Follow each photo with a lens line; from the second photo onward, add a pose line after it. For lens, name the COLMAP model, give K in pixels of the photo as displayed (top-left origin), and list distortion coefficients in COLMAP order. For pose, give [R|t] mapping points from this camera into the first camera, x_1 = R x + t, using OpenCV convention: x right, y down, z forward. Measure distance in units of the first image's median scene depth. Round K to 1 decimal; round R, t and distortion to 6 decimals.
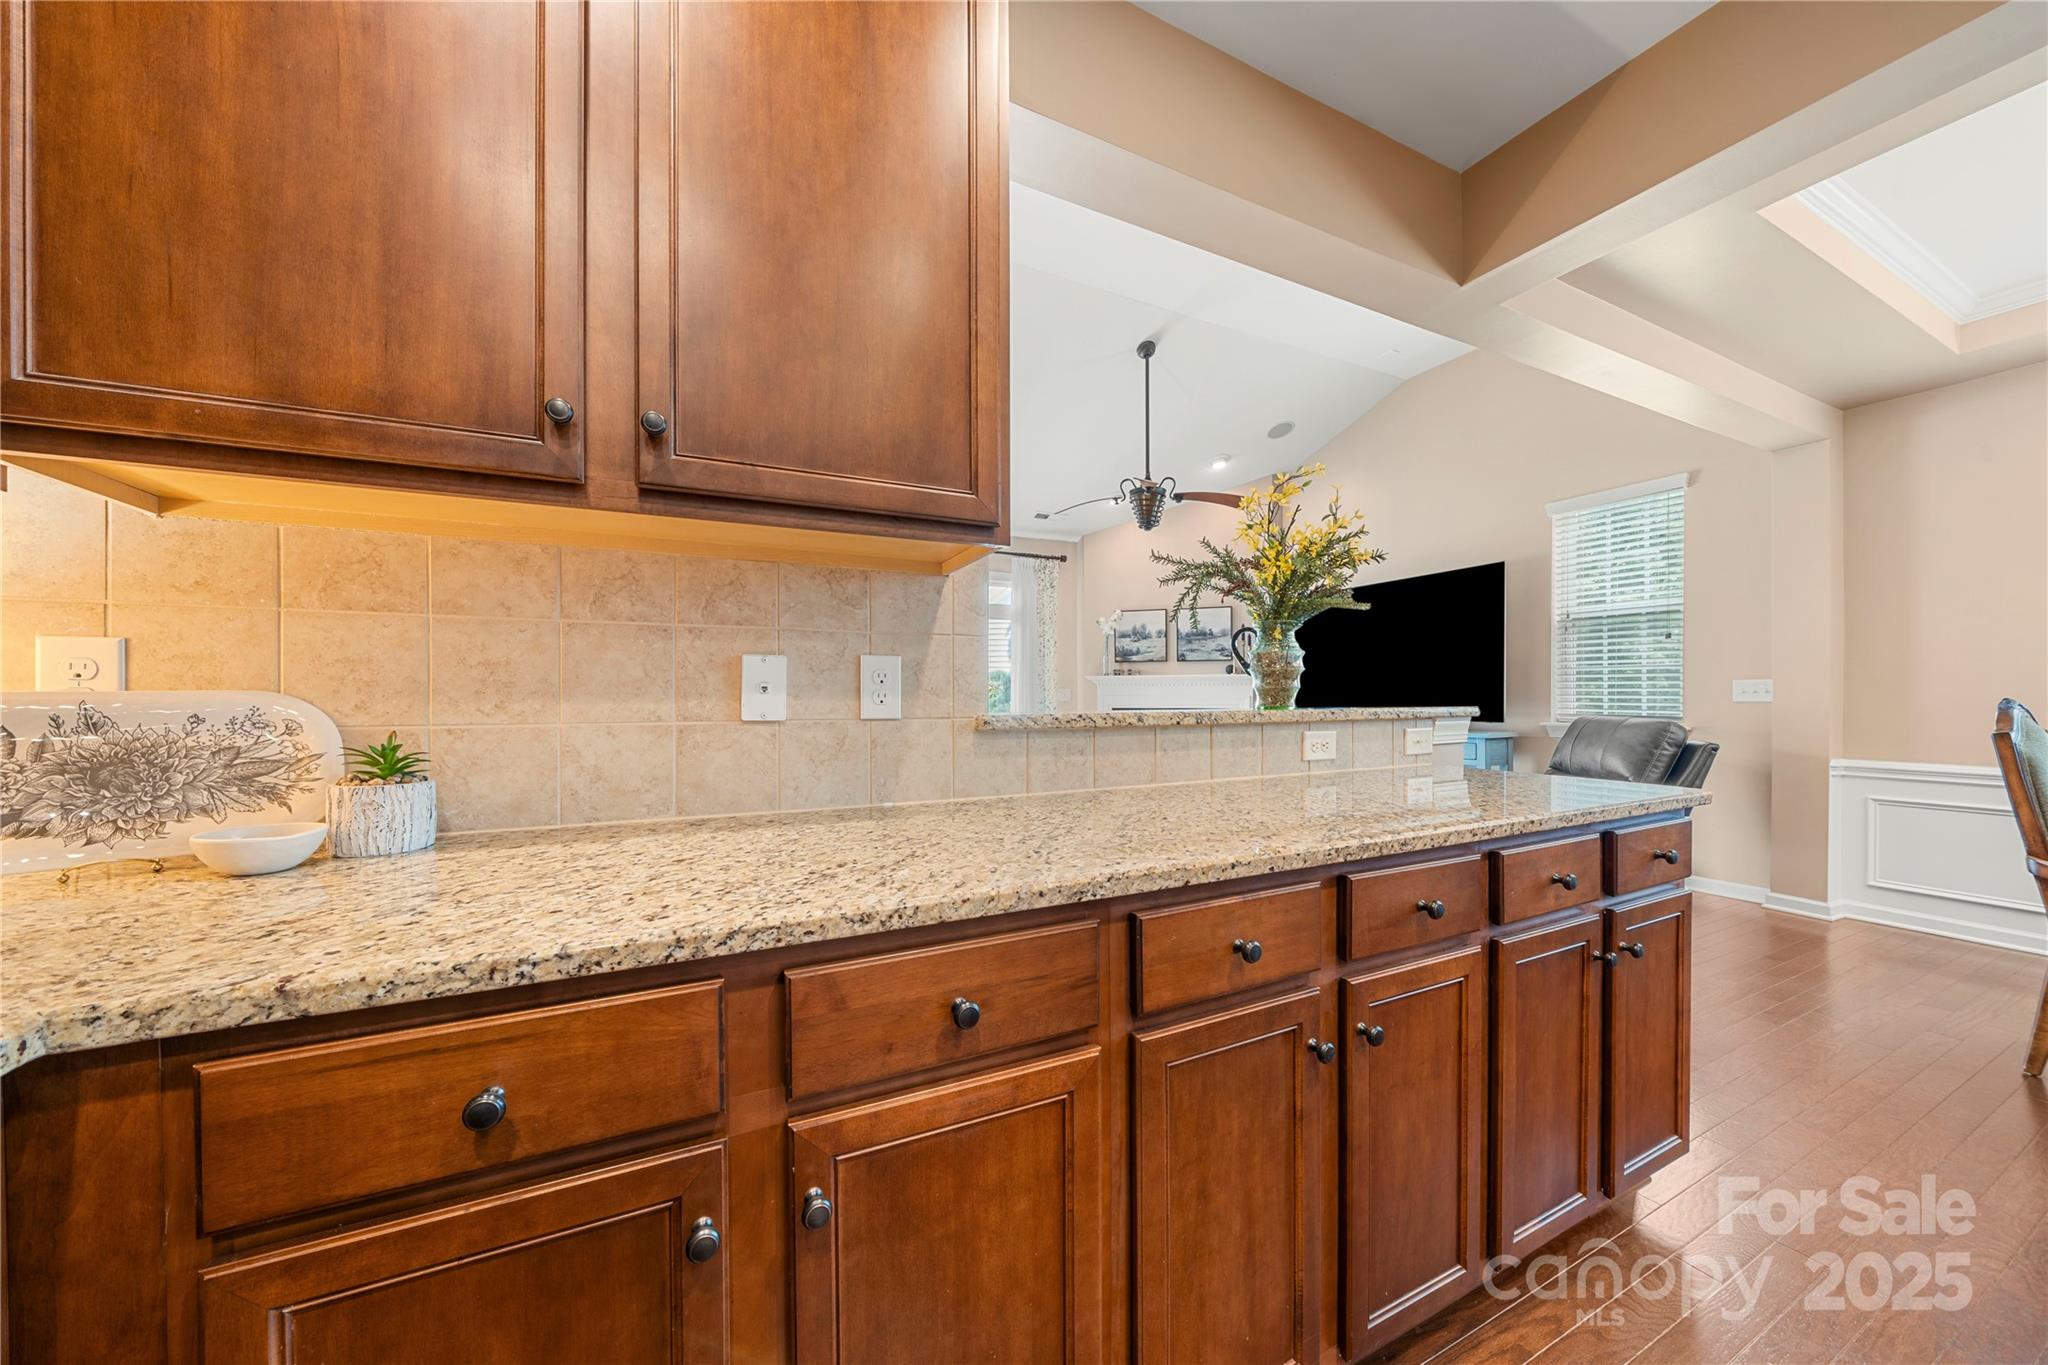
lens RADIAL K [[695.4, 0, 1013.5], [0, 695.4, 698.3], [0, 0, 1]] dist [-0.005126, -0.000127]
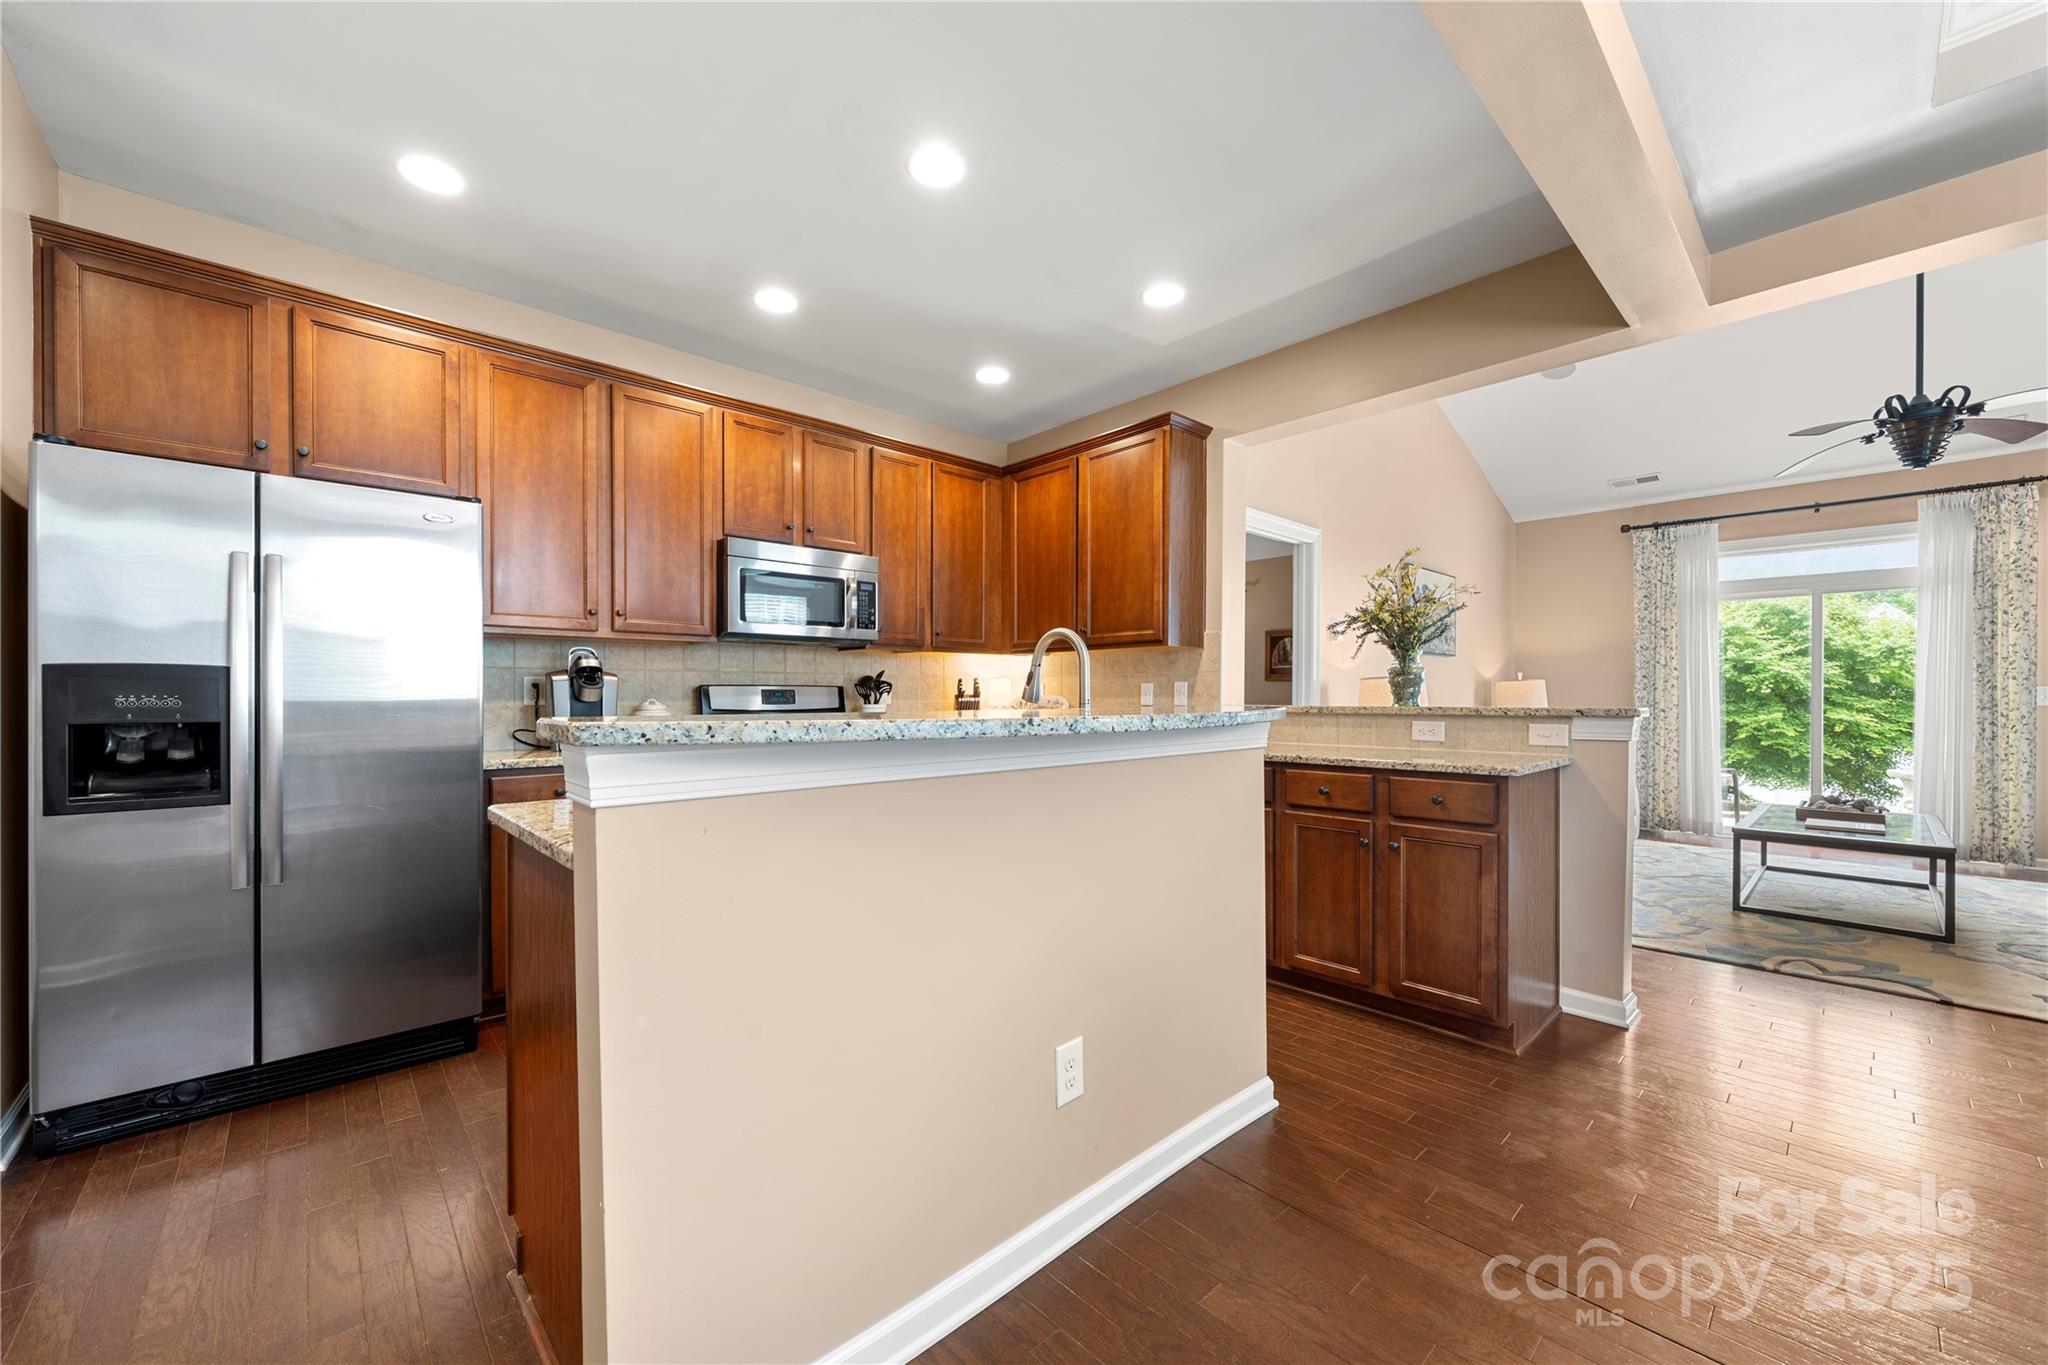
lens RADIAL K [[783.4, 0, 1030.4], [0, 783.4, 700.8], [0, 0, 1]] dist [-0.002115, -0.000124]
pose [[0.300589, 0.008655, -0.953715, 2.129140], [-0.004732, 0.999960, 0.007583, -0.007425], [0.953742, 0.002234, 0.300618, -0.381899]]
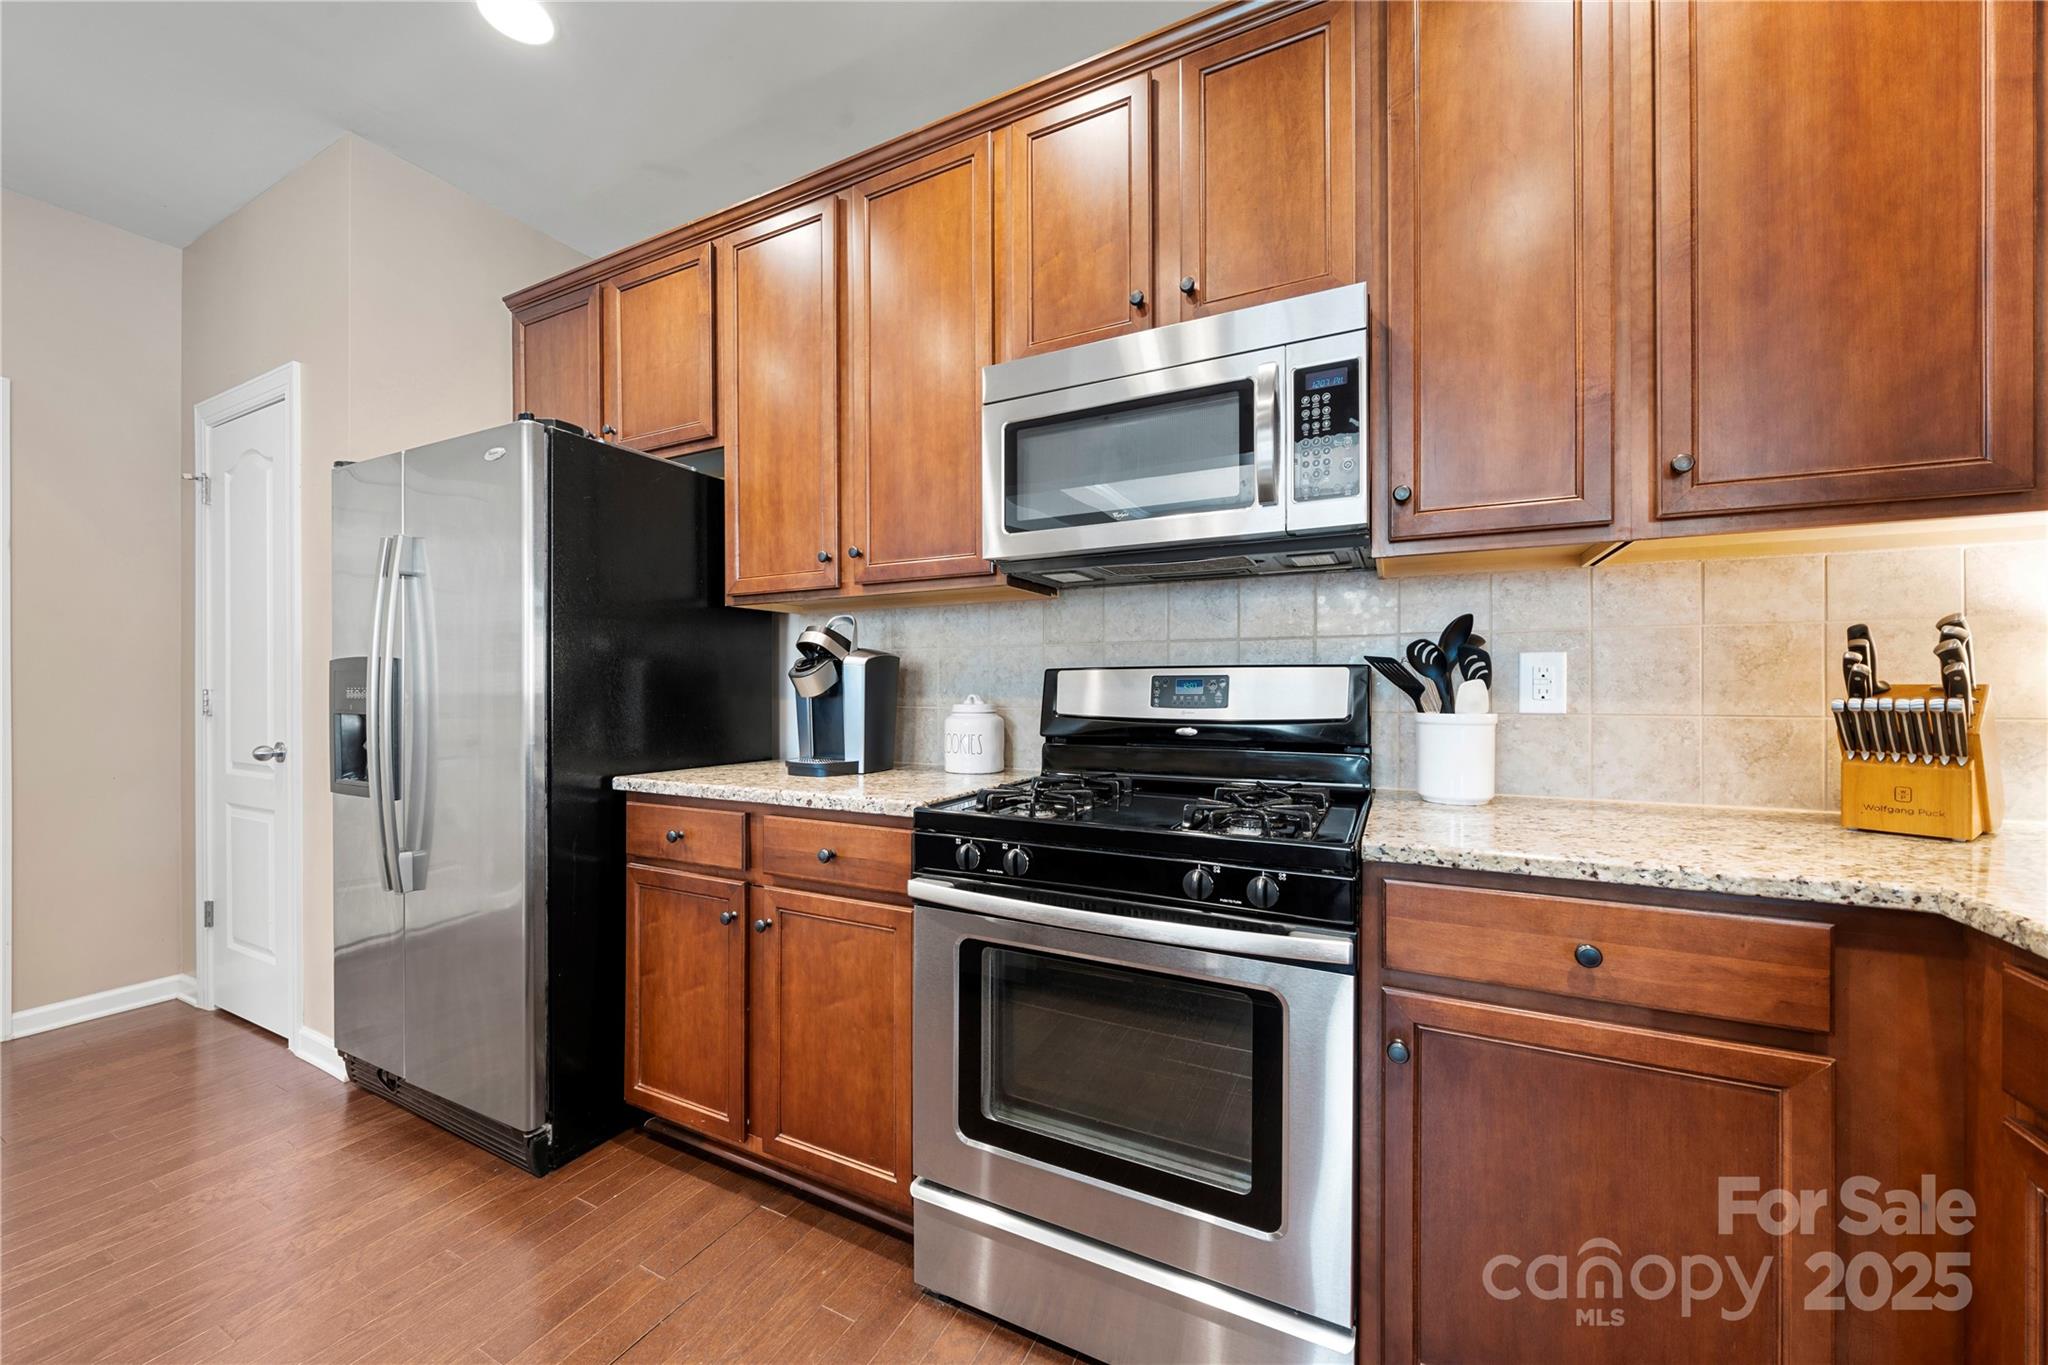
lens RADIAL K [[762.1, 0, 1022.6], [0, 762.1, 696.3], [0, 0, 1]] dist [-0.004333, -0.000189]
pose [[-0.795923, 0.005464, -0.605373, 0.405742], [-0.001596, 0.999937, 0.011123, -0.002174], [0.605396, 0.009819, -0.795864, 0.333374]]
